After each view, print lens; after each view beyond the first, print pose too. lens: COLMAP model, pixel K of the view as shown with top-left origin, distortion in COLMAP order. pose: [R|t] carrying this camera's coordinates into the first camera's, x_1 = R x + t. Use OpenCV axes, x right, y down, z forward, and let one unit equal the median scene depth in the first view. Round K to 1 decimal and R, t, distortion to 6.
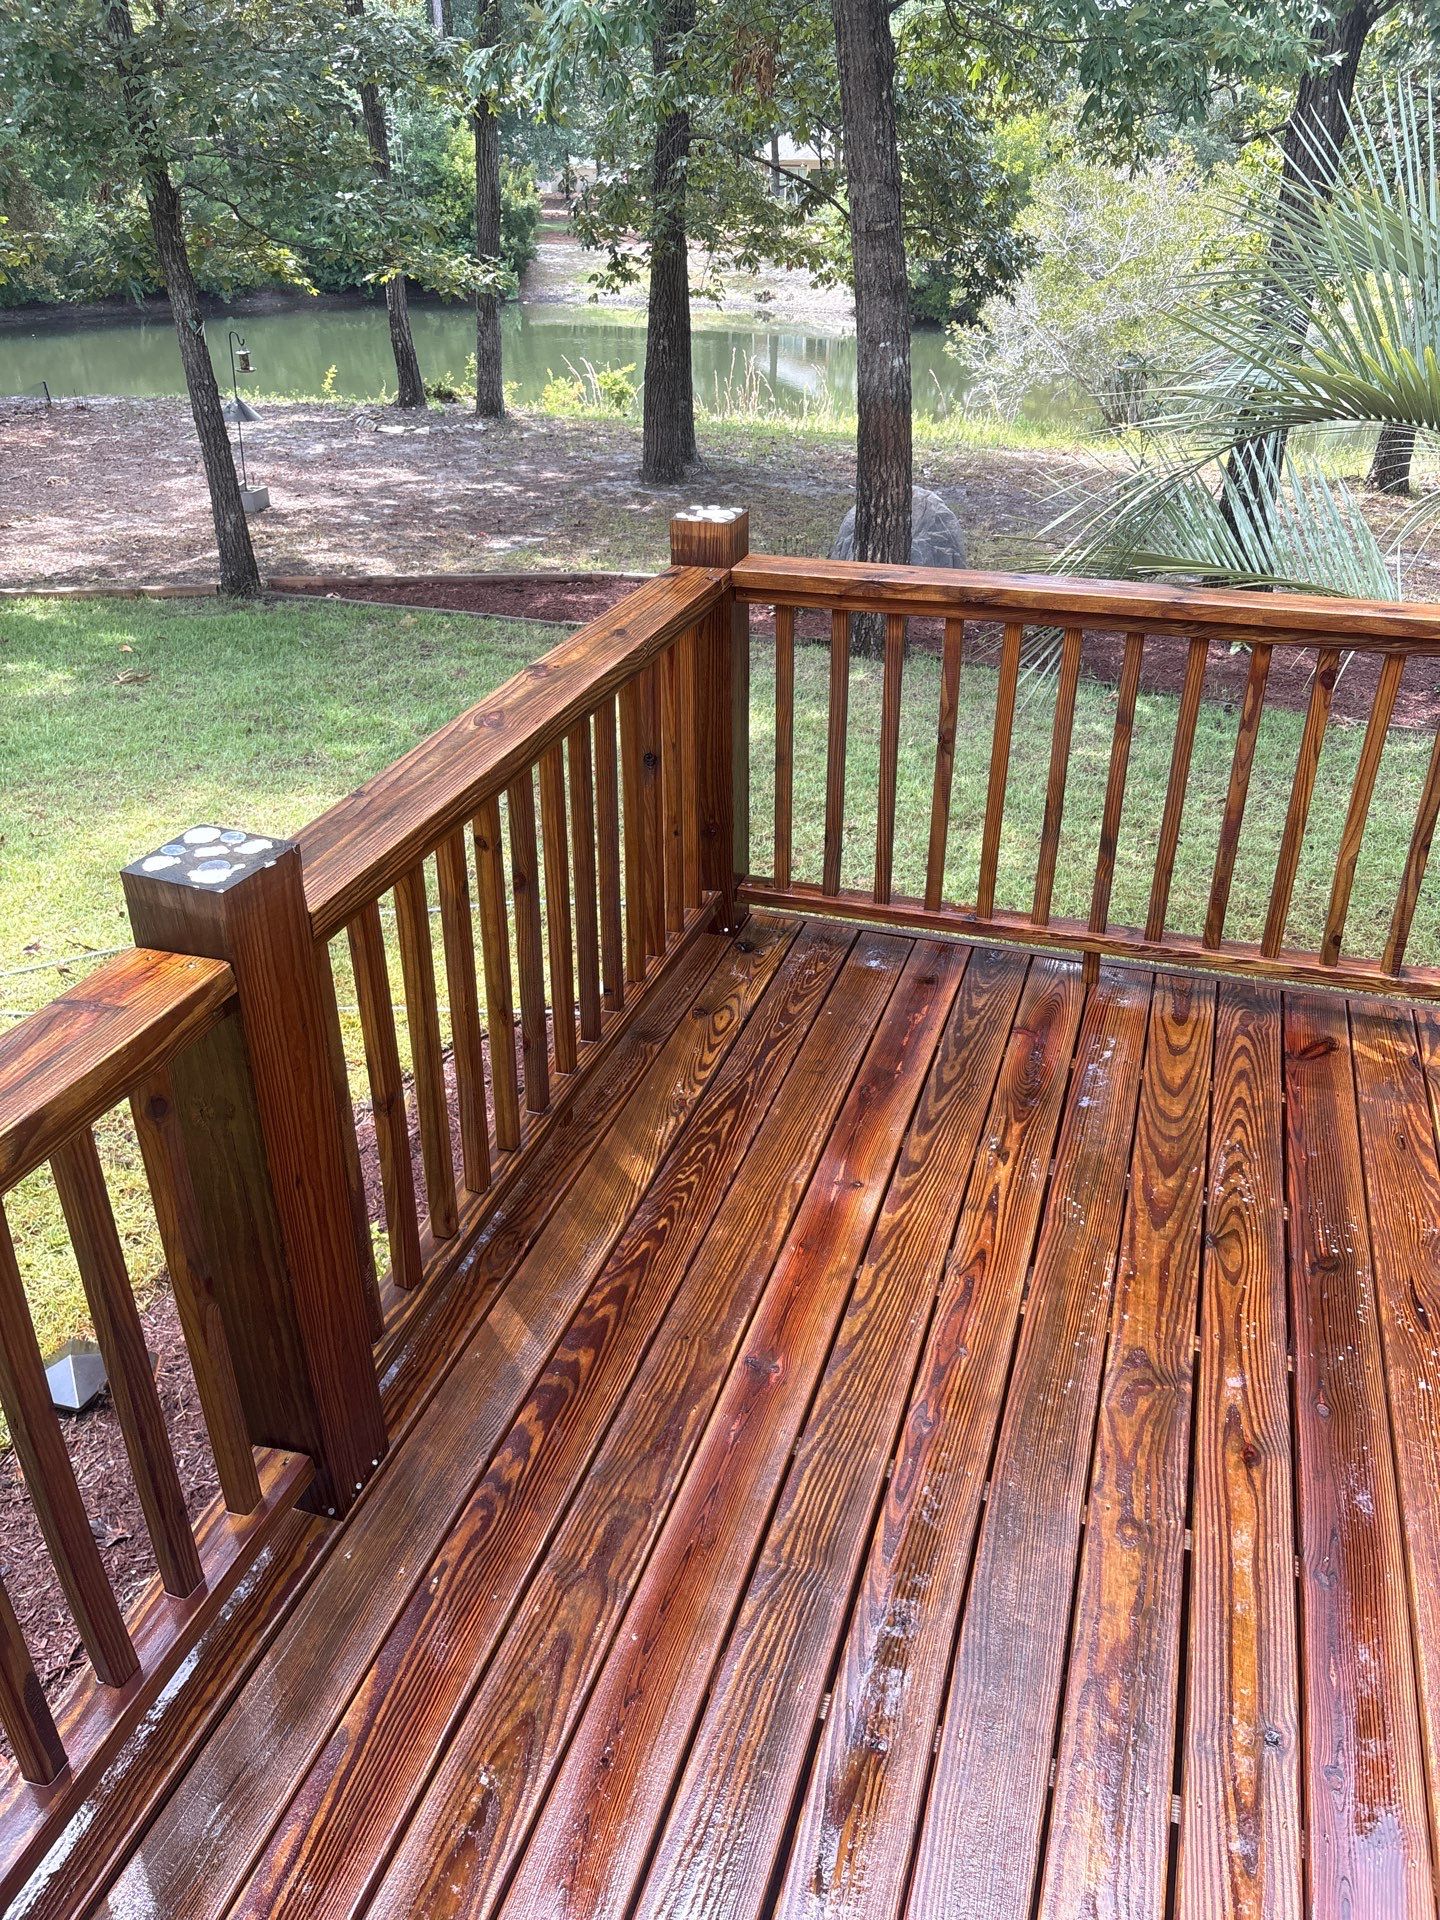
lens RADIAL K [[1450.9, 0, 720.0], [0, 1450.9, 960.0], [0, 0, 1]] dist [0.002414, -0.017334]
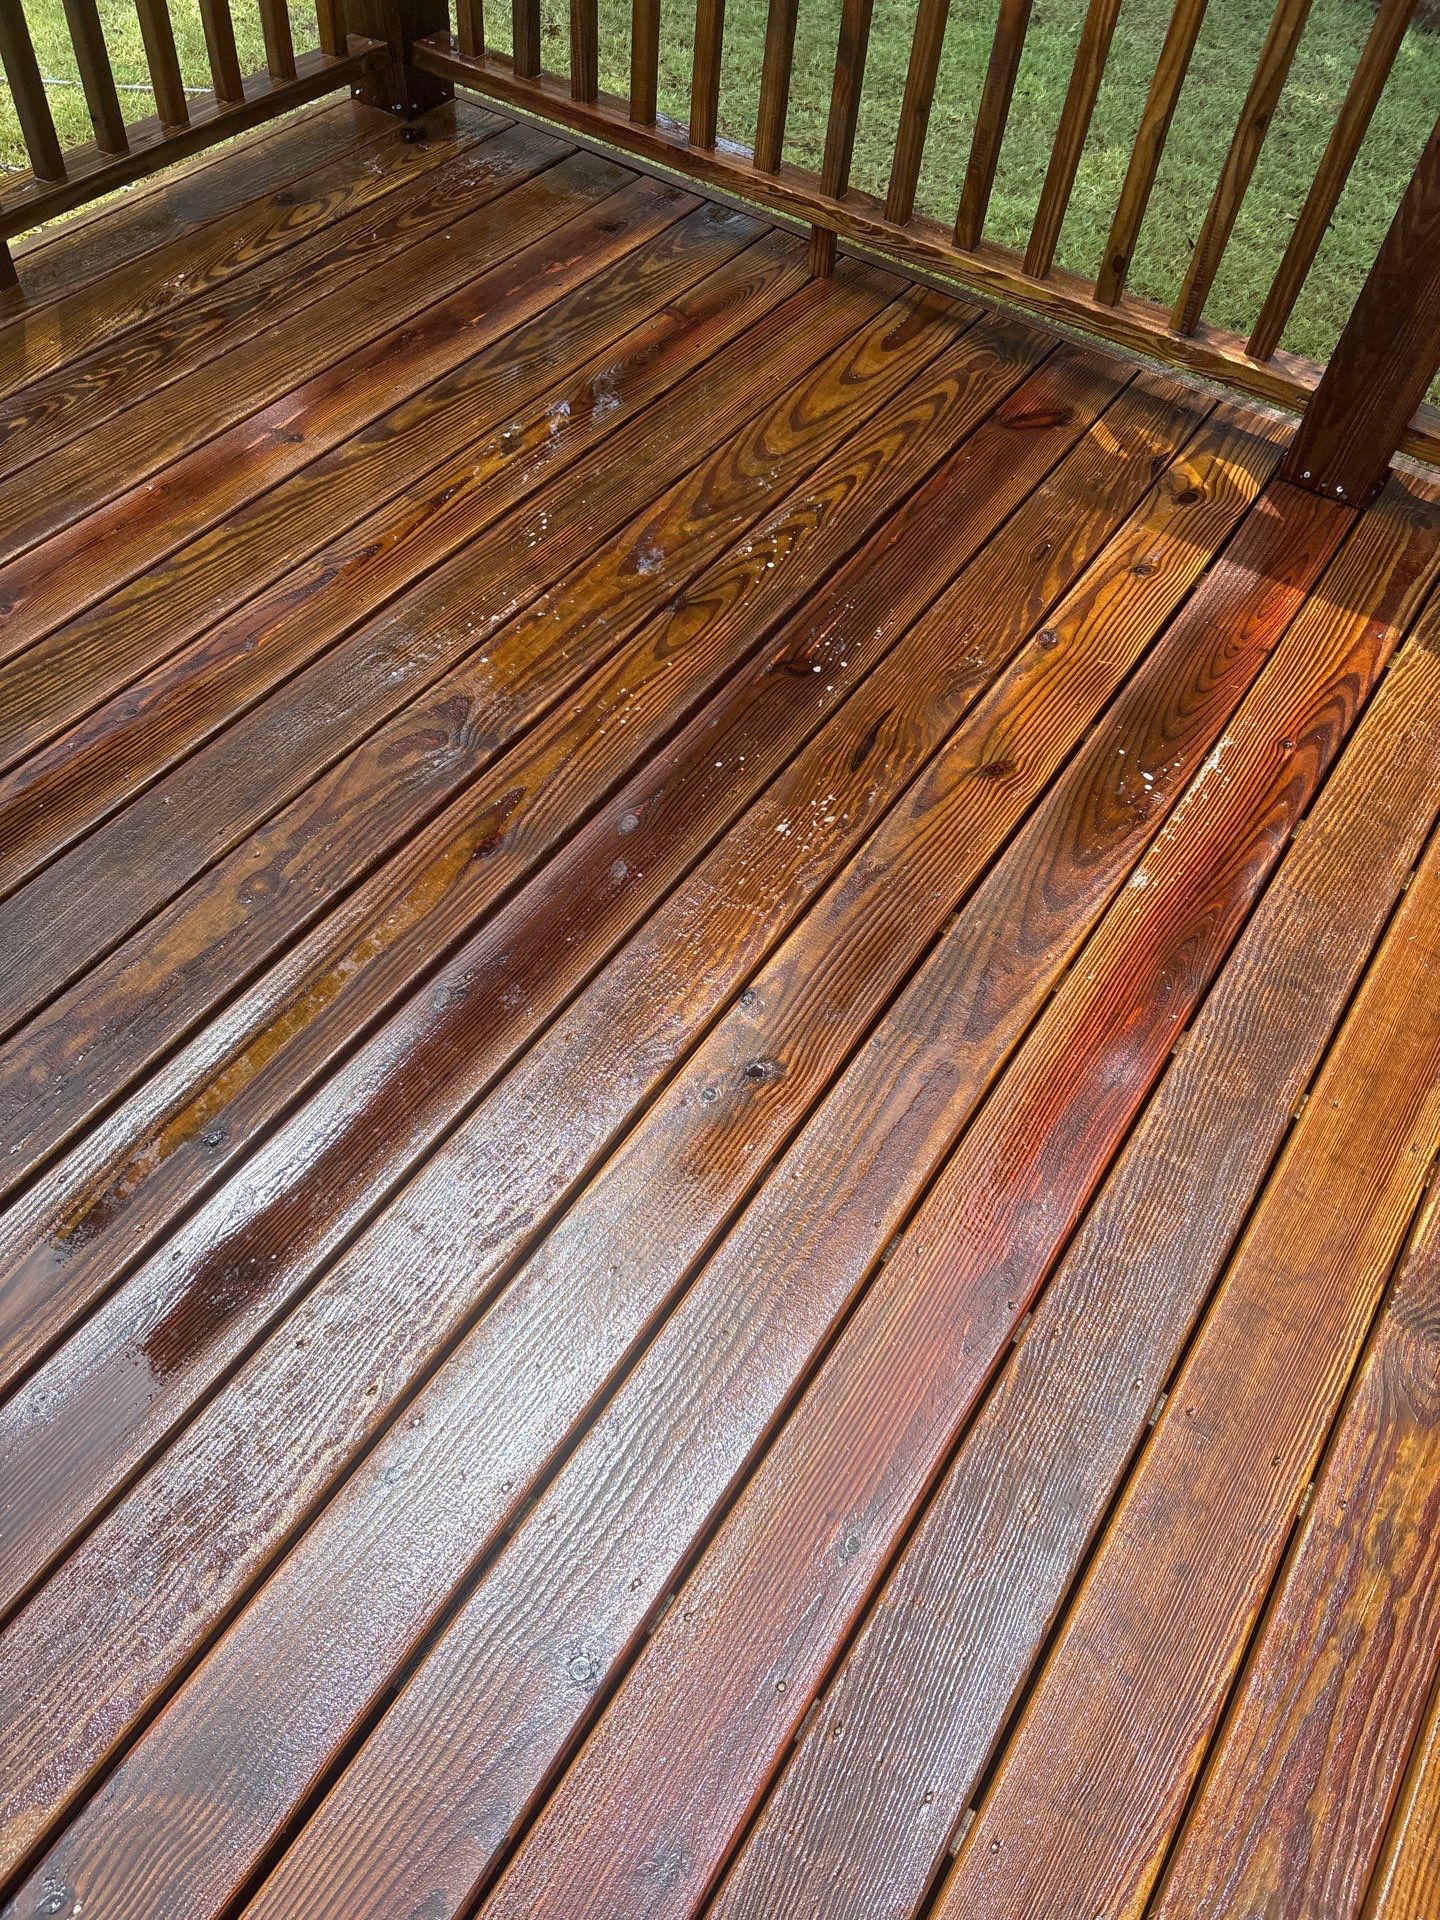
lens RADIAL K [[1450.9, 0, 720.0], [0, 1450.9, 960.0], [0, 0, 1]] dist [0.002414, -0.017334]
pose [[0.962924, 0.253166, -0.093190, 0.395921], [-0.194921, 0.891731, 0.408439, 0.037819], [0.186503, -0.375131, 0.908016, 0.204992]]
